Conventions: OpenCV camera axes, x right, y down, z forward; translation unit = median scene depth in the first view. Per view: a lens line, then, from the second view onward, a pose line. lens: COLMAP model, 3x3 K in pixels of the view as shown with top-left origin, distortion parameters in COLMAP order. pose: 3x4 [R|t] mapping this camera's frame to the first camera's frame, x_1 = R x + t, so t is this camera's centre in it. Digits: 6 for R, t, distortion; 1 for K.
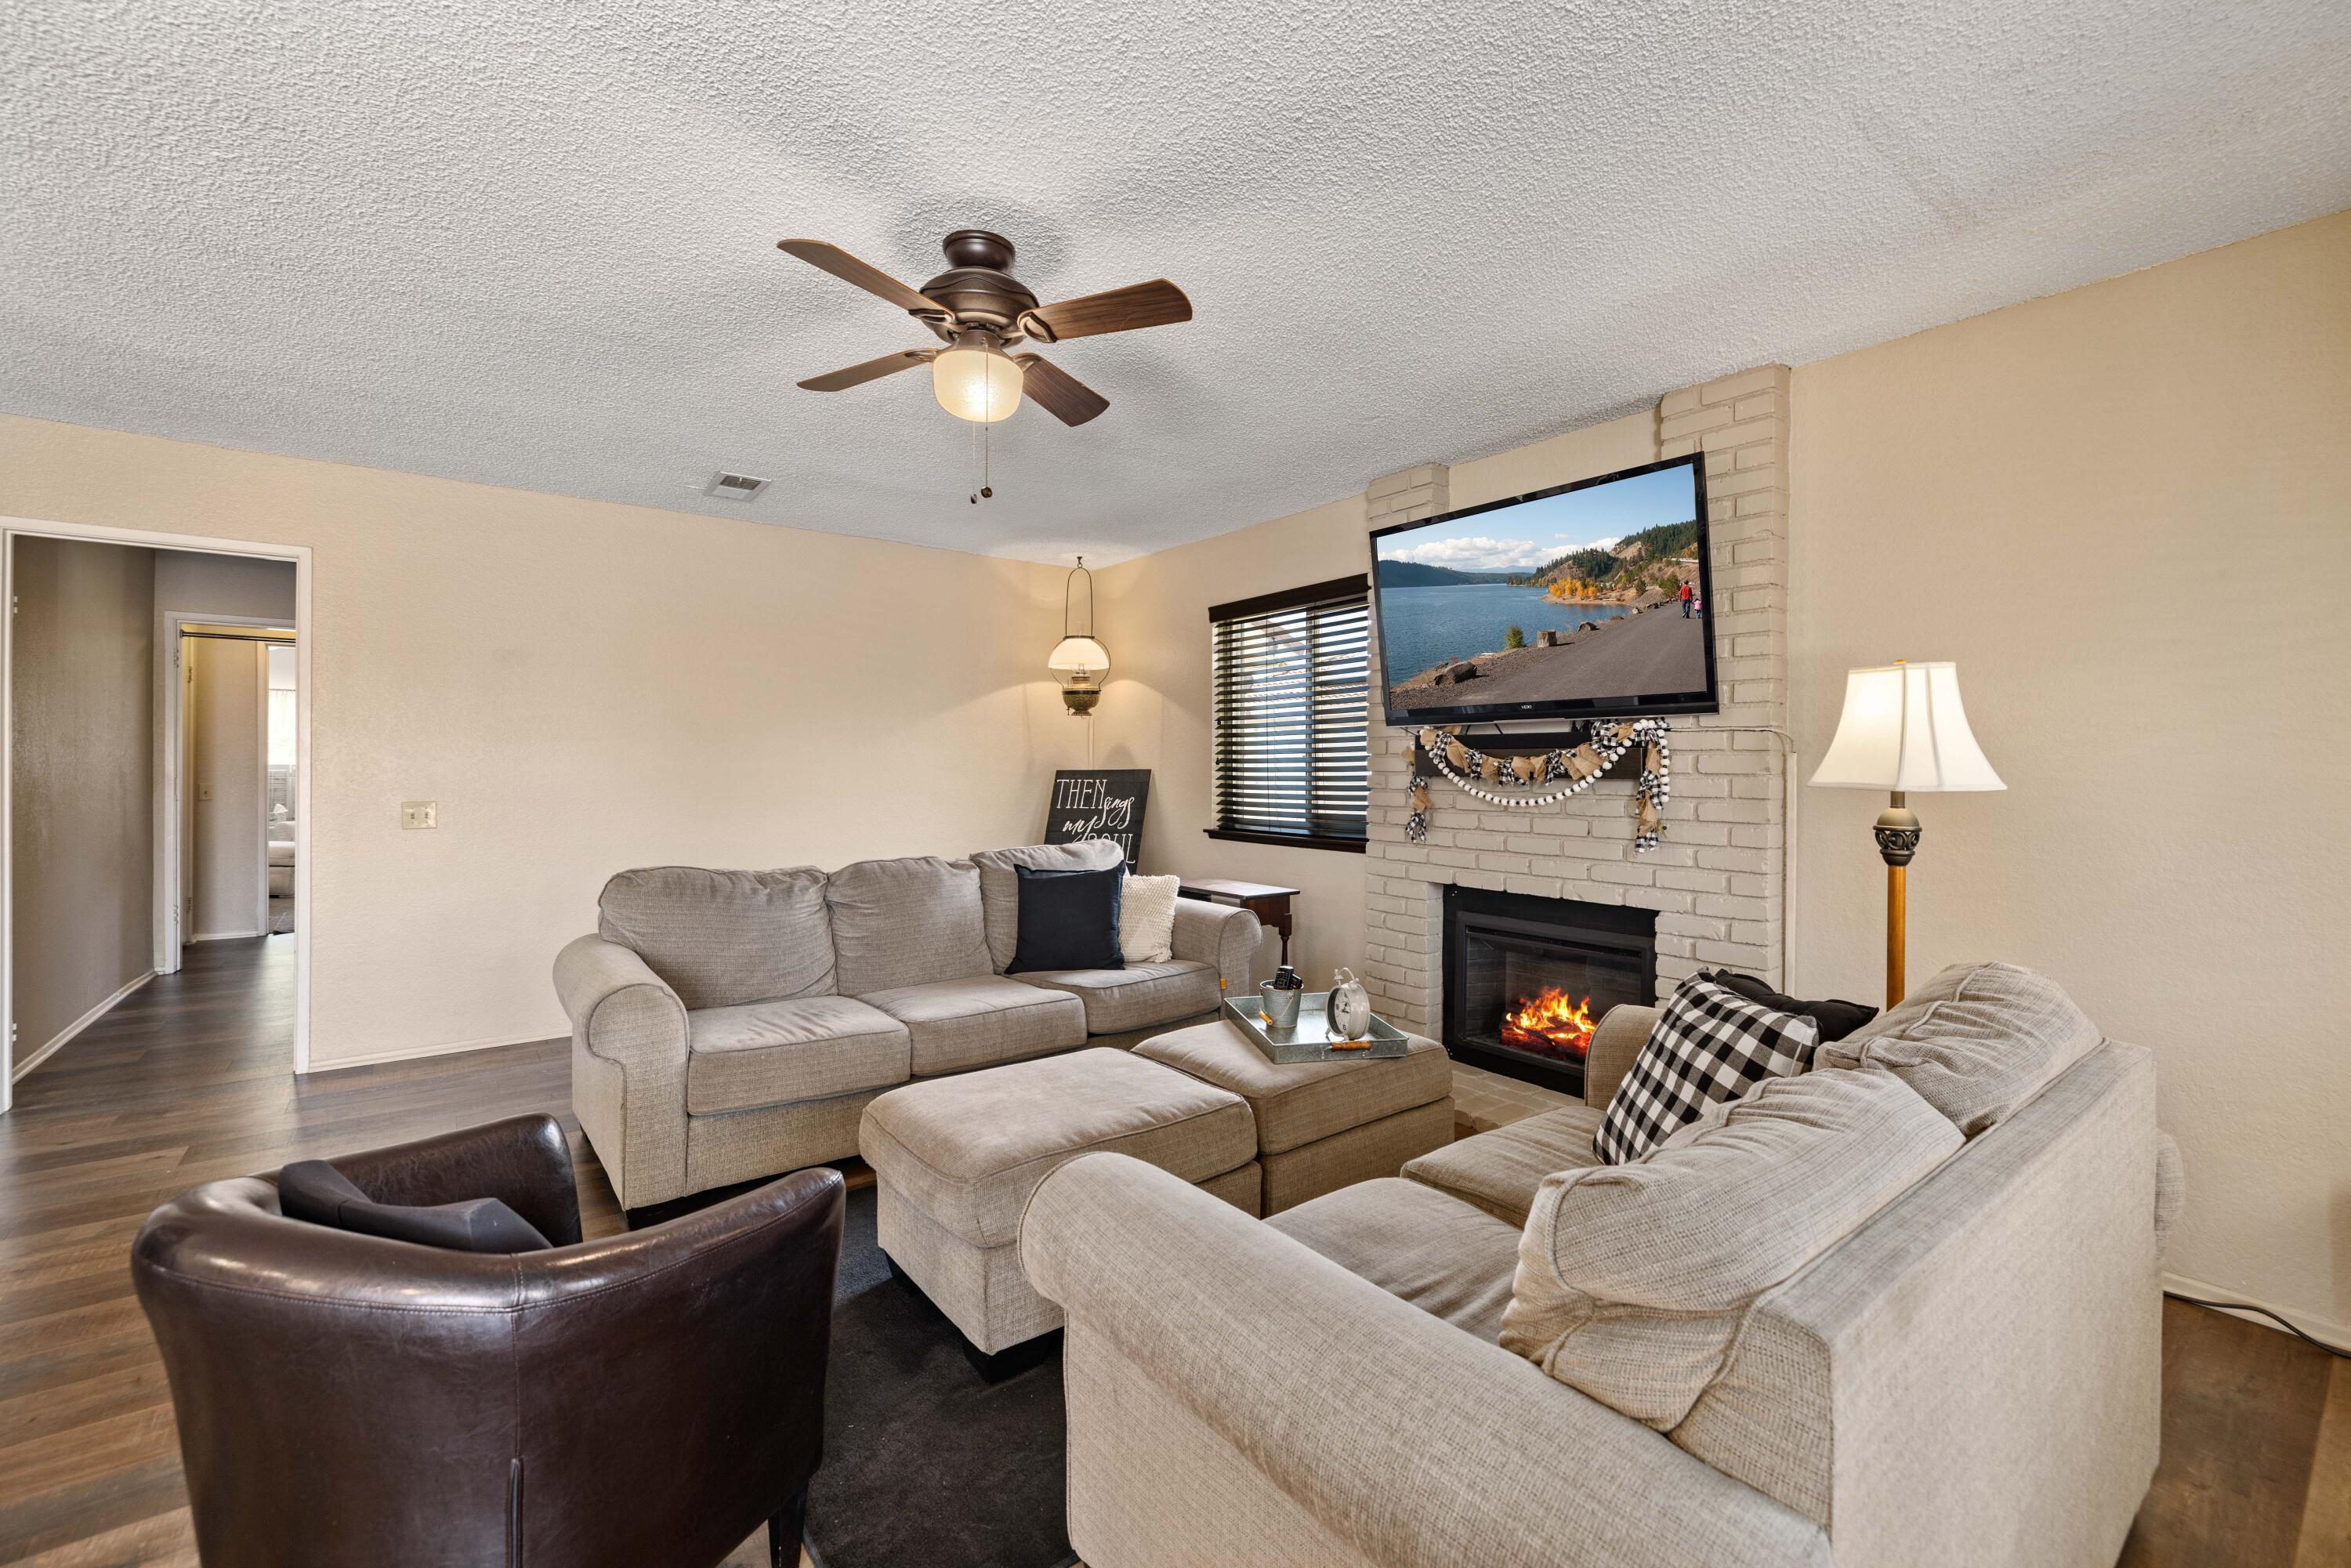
lens RADIAL K [[980.4, 0, 1182.0], [0, 980.4, 765.6], [0, 0, 1]] dist [-0.004355, 0.000139]
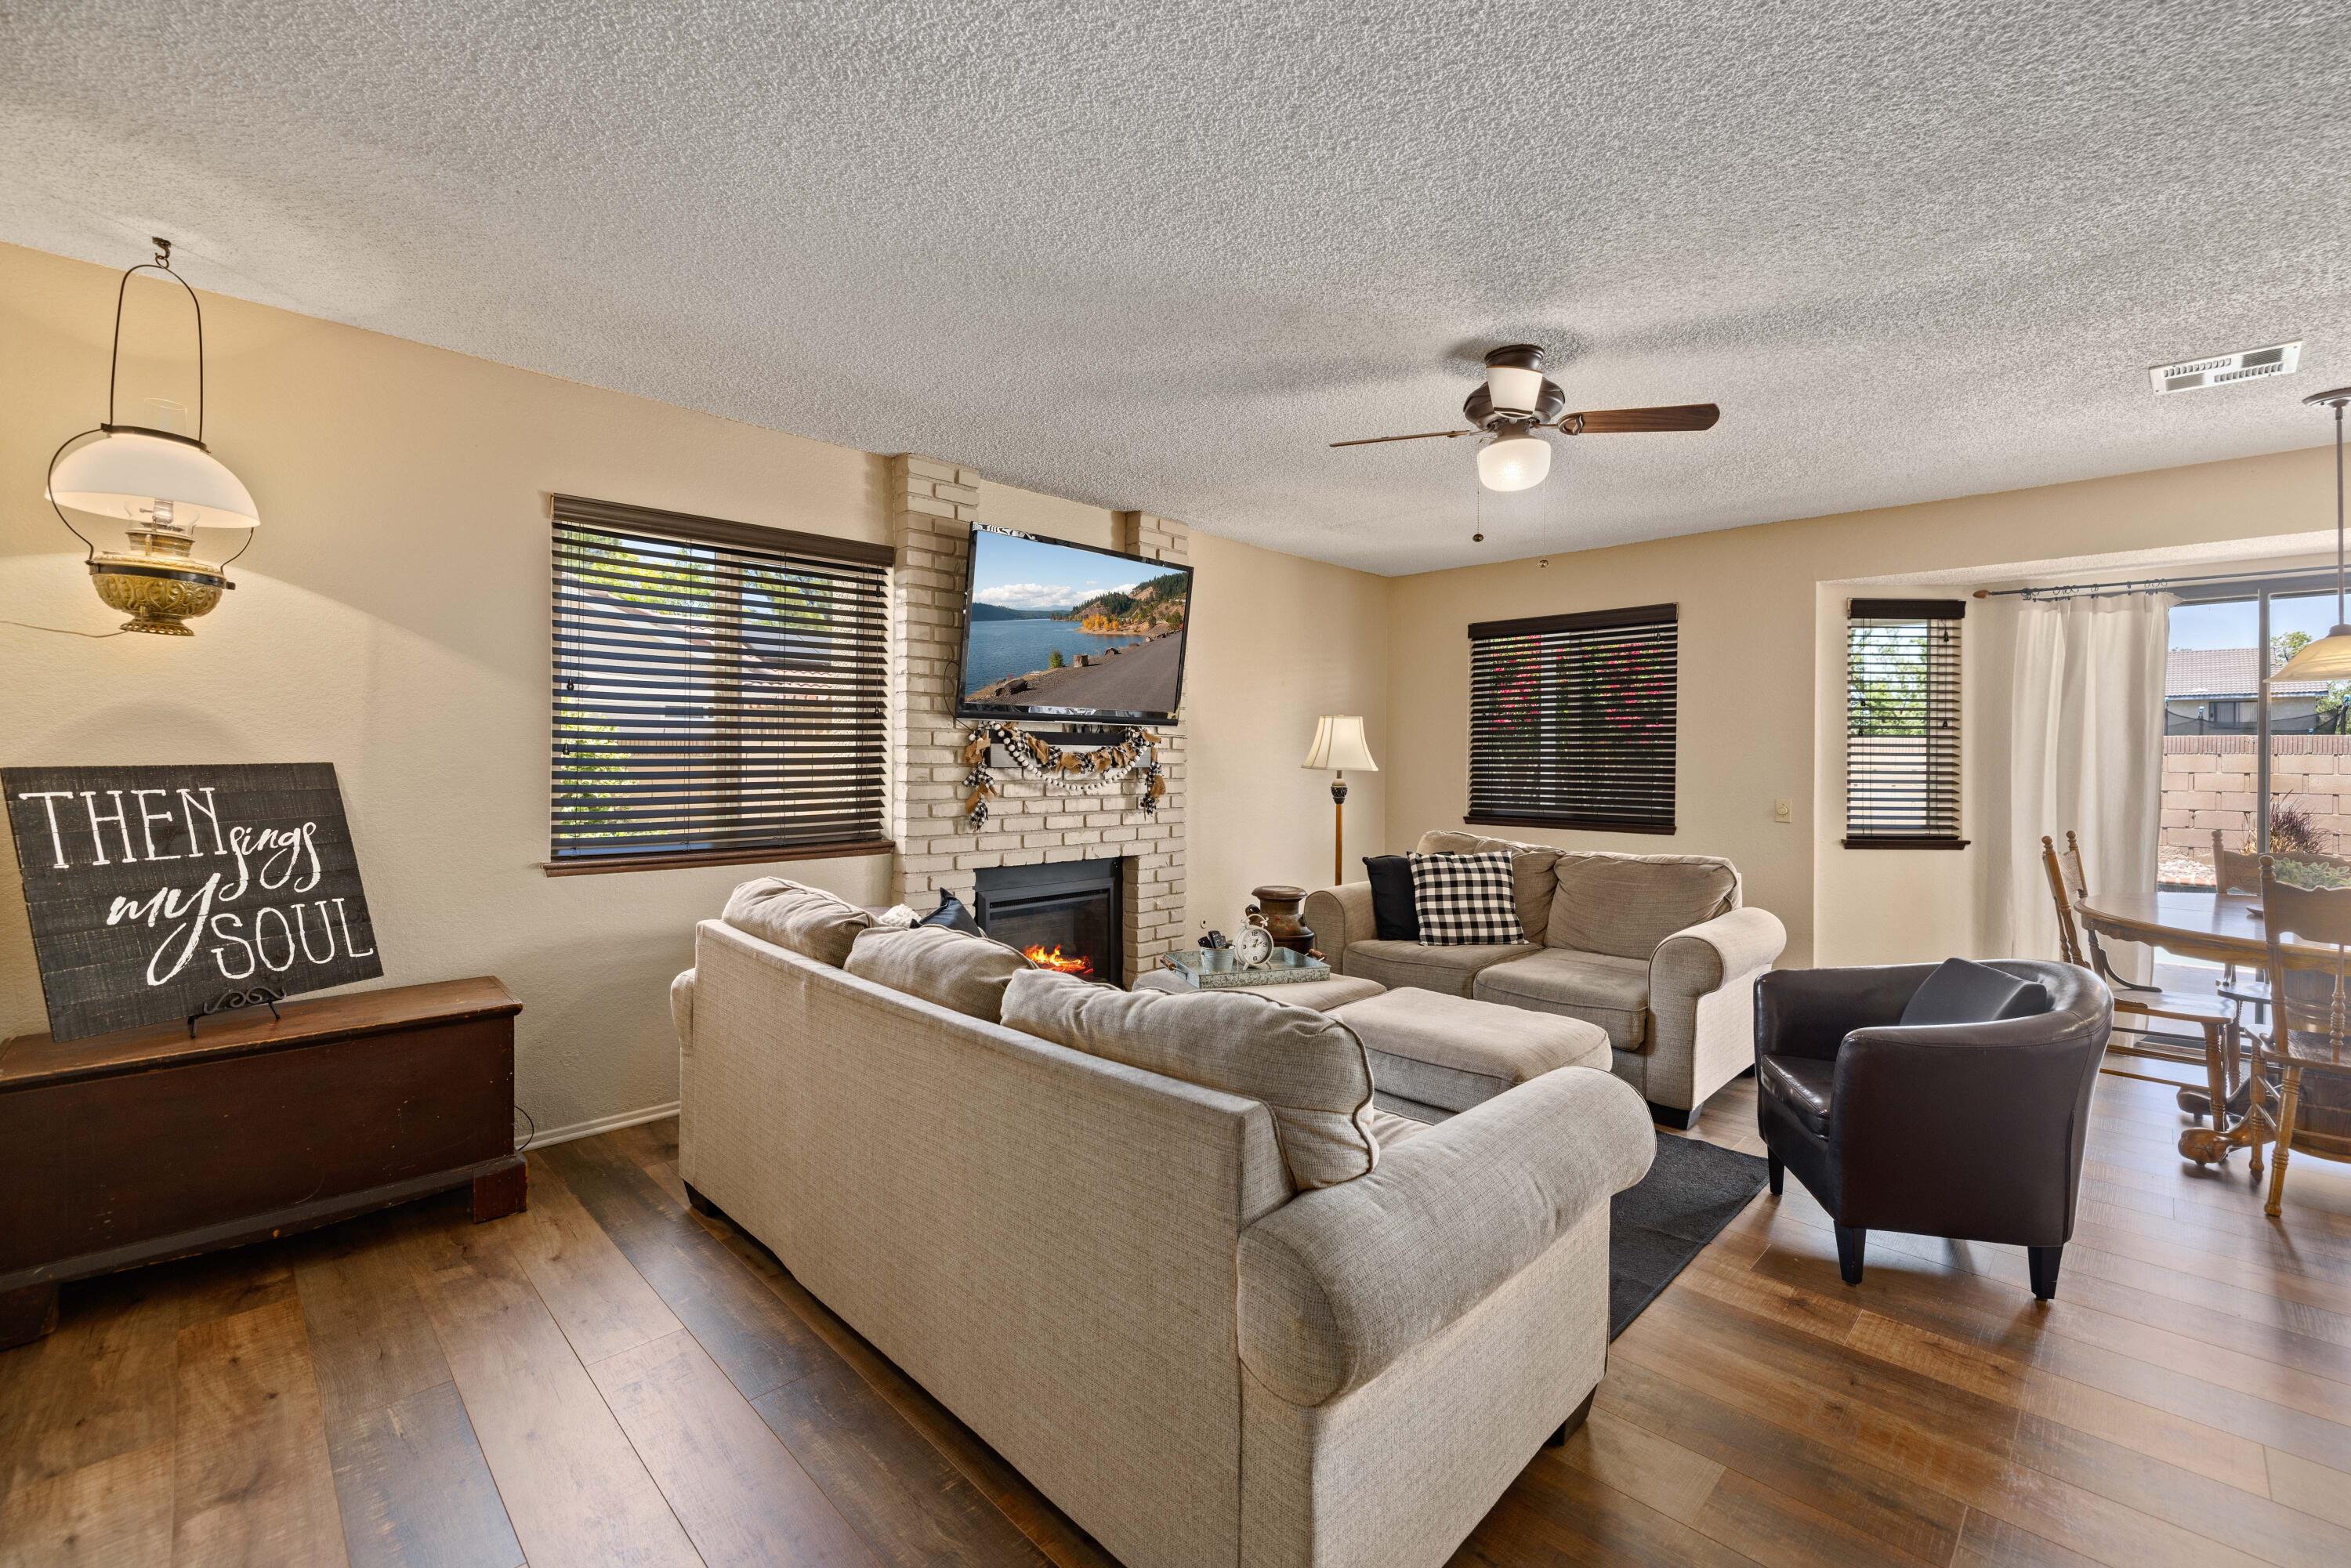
lens RADIAL K [[980.4, 0, 1178.4], [0, 980.4, 749.8], [0, 0, 1]] dist [-0.004355, 0.000139]
pose [[-0.134294, 0.006563, 0.990920, -0.850514], [-0.005561, 0.999957, -0.007377, -0.002124], [-0.990926, -0.006501, -0.134252, 0.967199]]
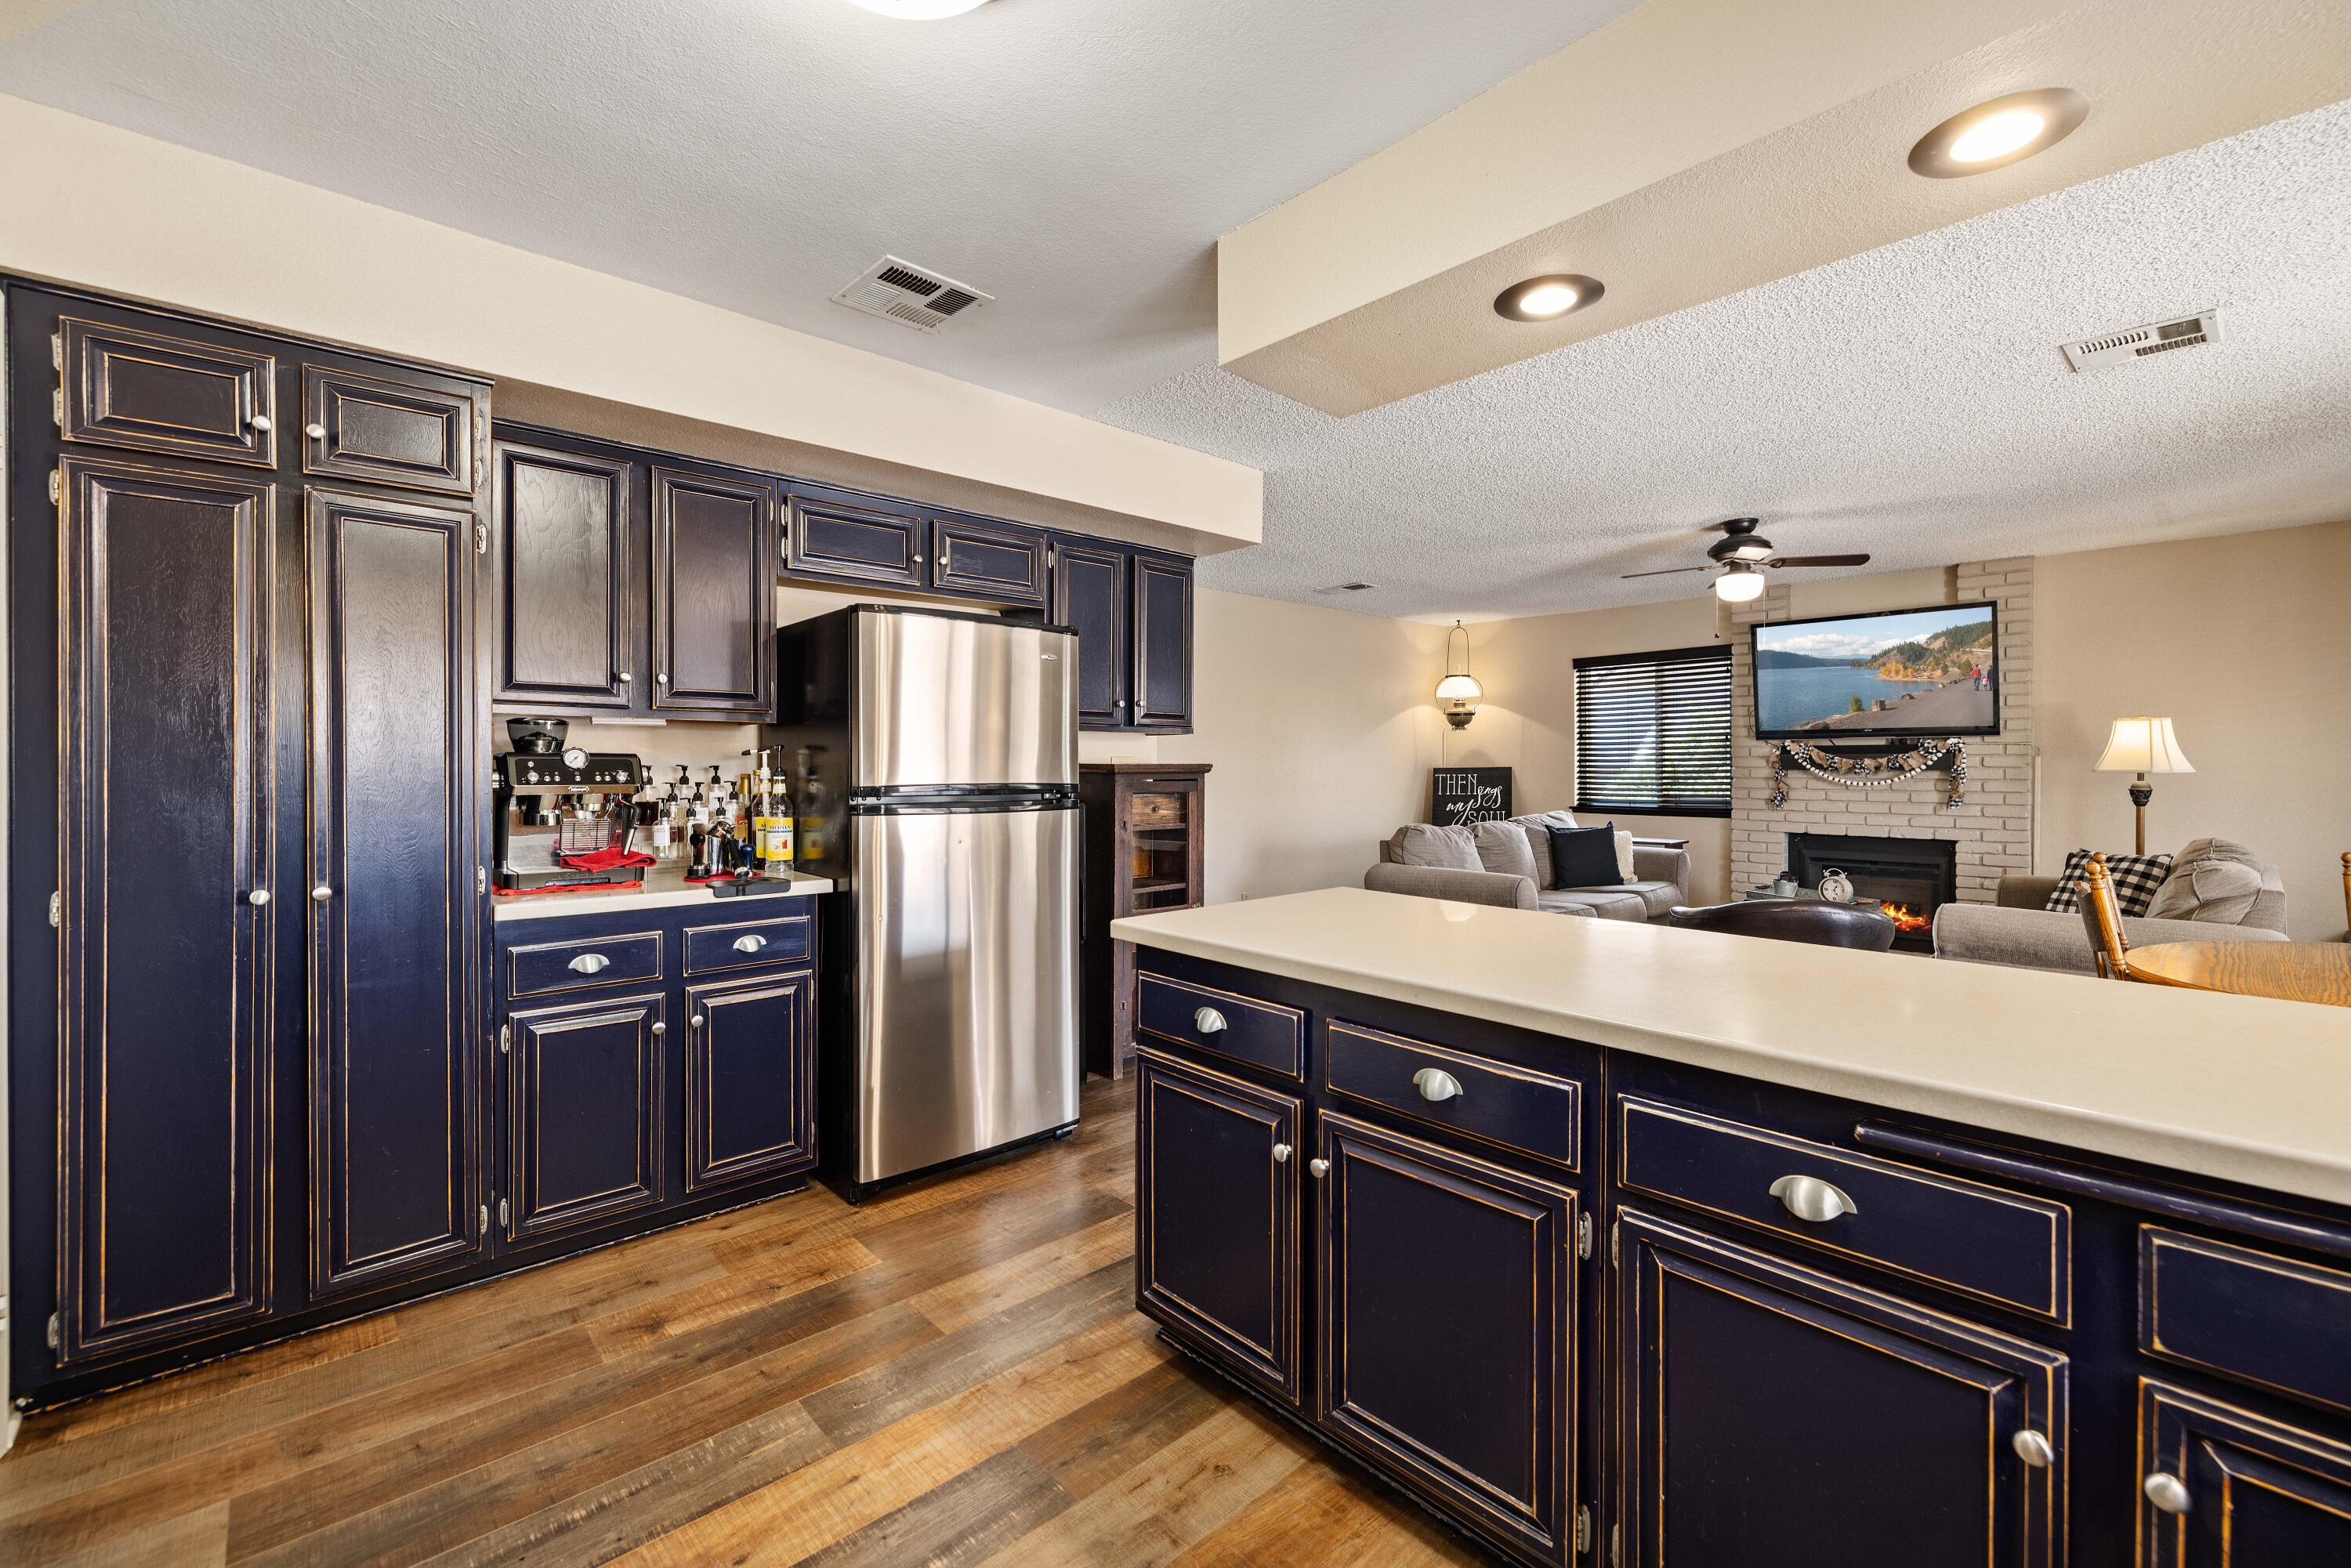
lens RADIAL K [[980.4, 0, 1181.1], [0, 980.4, 769.1], [0, 0, 1]] dist [-0.004355, 0.000139]
pose [[0.995456, -0.002241, 0.095192, -0.985879], [0.002050, 0.999996, 0.002100, 0.004250], [-0.095196, -0.001895, 0.995457, -0.605889]]
